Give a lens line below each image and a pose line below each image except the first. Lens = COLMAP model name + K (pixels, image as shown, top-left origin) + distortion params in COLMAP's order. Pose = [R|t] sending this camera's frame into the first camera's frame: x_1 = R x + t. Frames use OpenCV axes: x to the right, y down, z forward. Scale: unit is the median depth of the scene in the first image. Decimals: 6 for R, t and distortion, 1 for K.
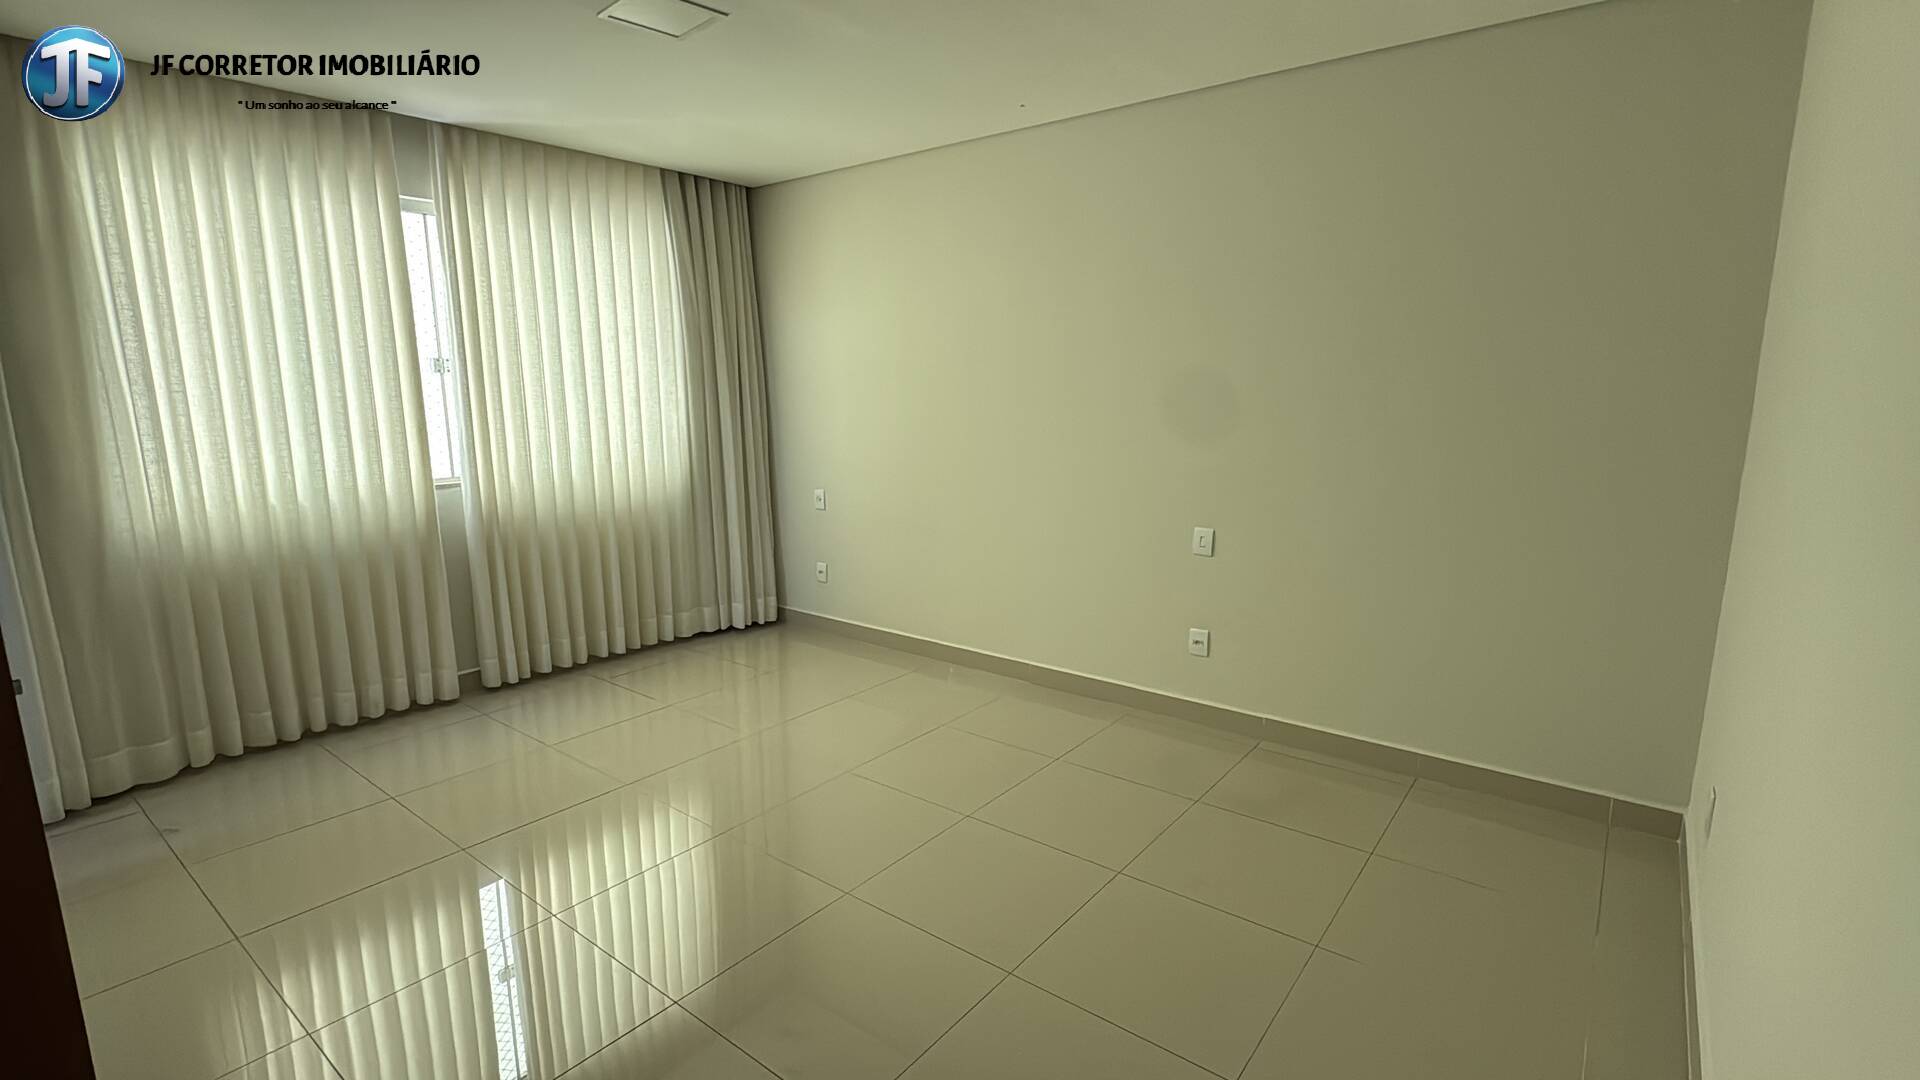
lens RADIAL K [[874.8, 0, 959.6], [0, 874.8, 539.5], [0, 0, 1]] dist [-0.001595, -0.000356]
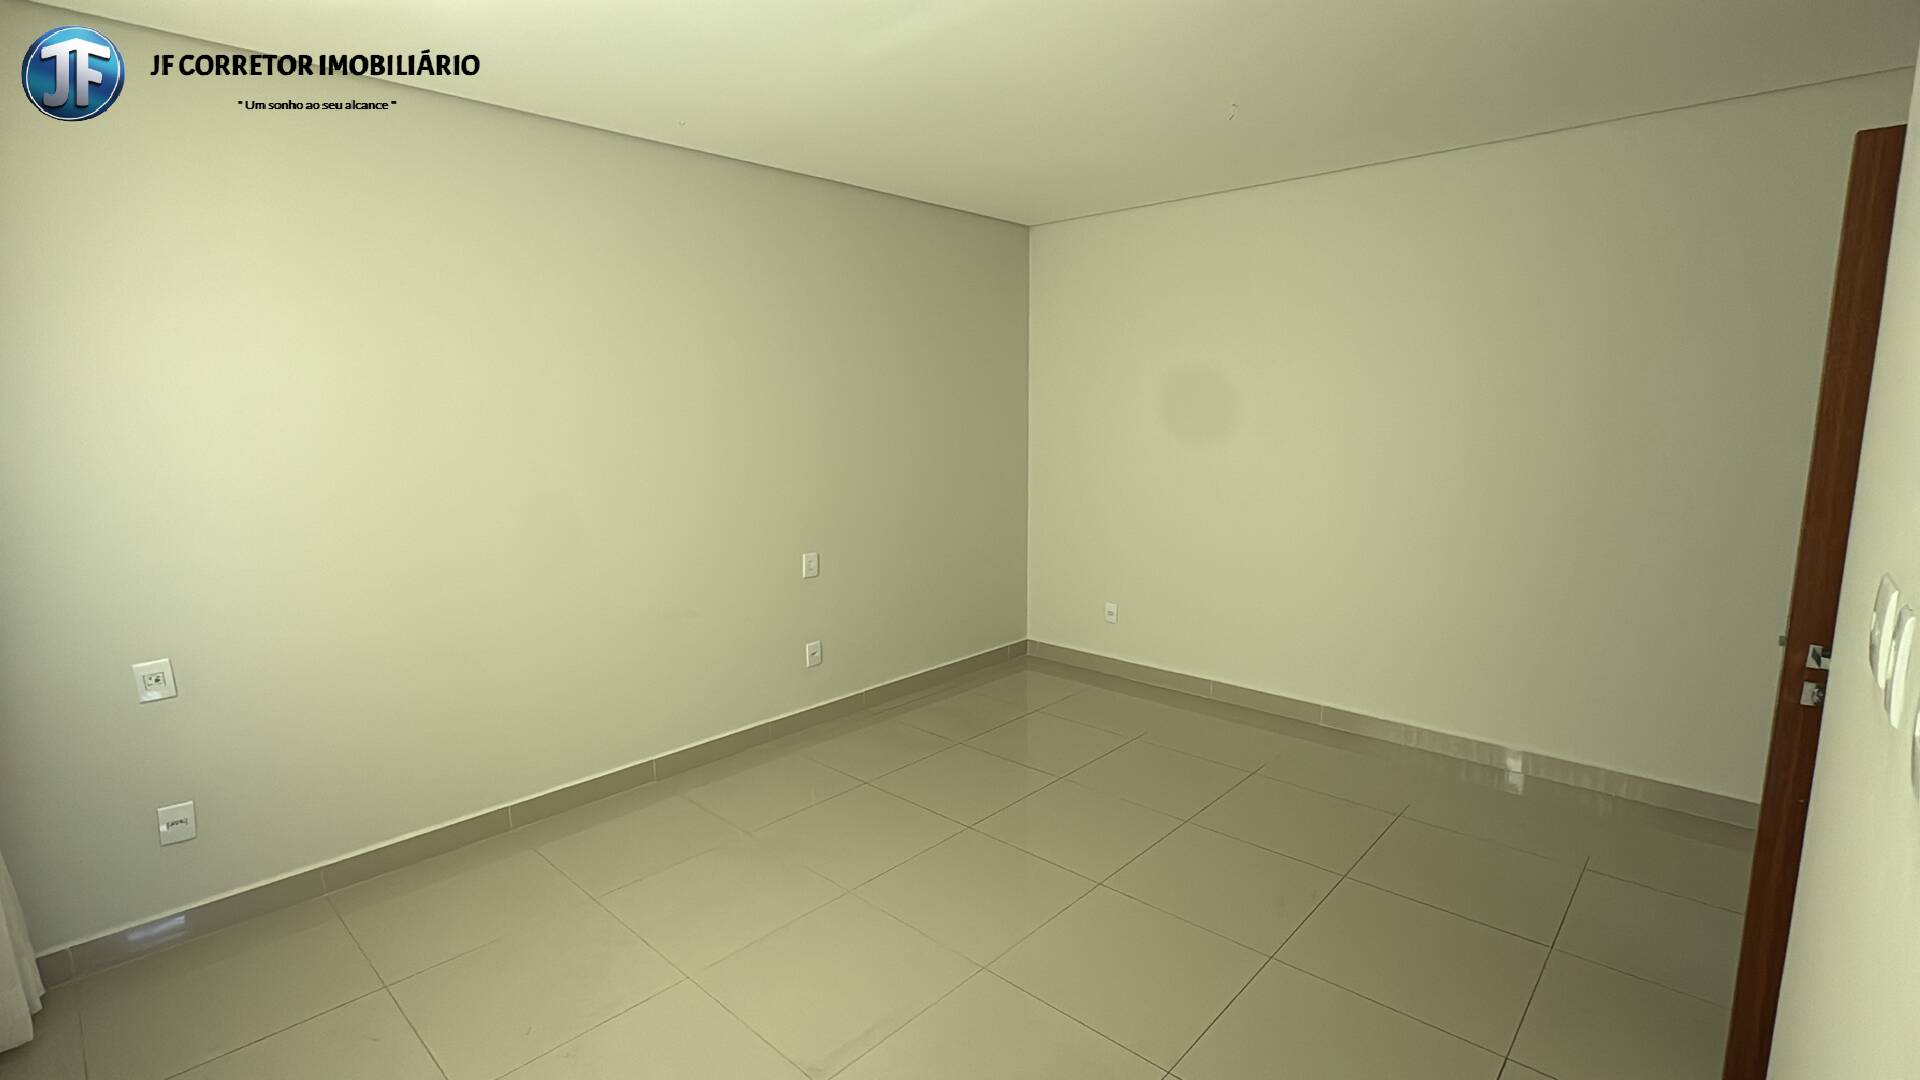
lens RADIAL K [[874.8, 0, 959.6], [0, 874.8, 539.5], [0, 0, 1]] dist [-0.001595, -0.000356]
pose [[0.075729, -0.123112, 0.989499, -0.845053], [0.210216, 0.972016, 0.104849, -0.110327], [-0.974717, 0.200069, 0.099491, 0.684466]]
